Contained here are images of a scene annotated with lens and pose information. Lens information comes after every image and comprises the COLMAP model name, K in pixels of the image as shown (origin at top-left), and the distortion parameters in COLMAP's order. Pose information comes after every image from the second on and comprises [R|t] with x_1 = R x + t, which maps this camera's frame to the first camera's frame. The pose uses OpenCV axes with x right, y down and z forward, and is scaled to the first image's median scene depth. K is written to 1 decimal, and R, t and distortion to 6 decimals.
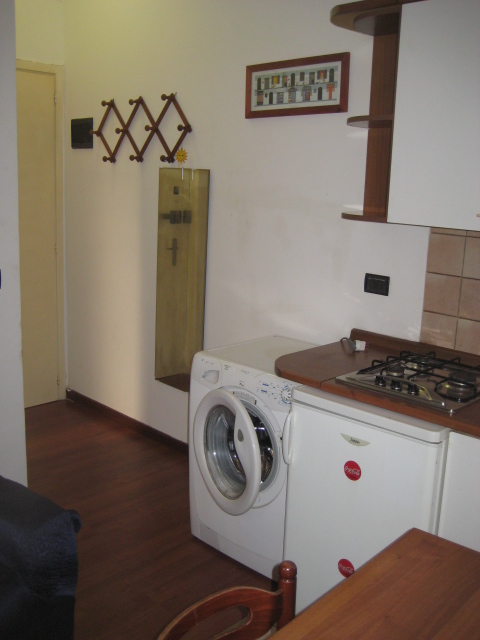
lens RADIAL K [[670.1, 0, 240.0], [0, 670.1, 320.0], [0, 0, 1]] dist [-0.129510, 0.175426]
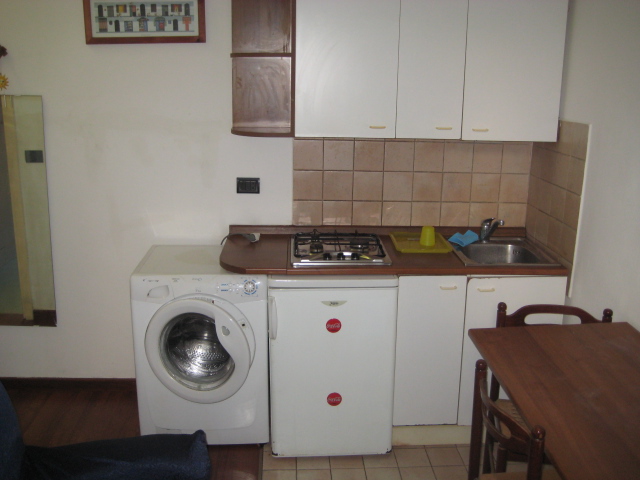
lens RADIAL K [[670.1, 0, 320.0], [0, 670.1, 240.0], [0, 0, 1]] dist [-0.129510, 0.175426]
pose [[0.690576, -0.203772, 0.693961, -0.557866], [0.163035, 0.978653, 0.125128, -0.085666], [-0.704645, 0.026730, 0.709056, 0.044480]]
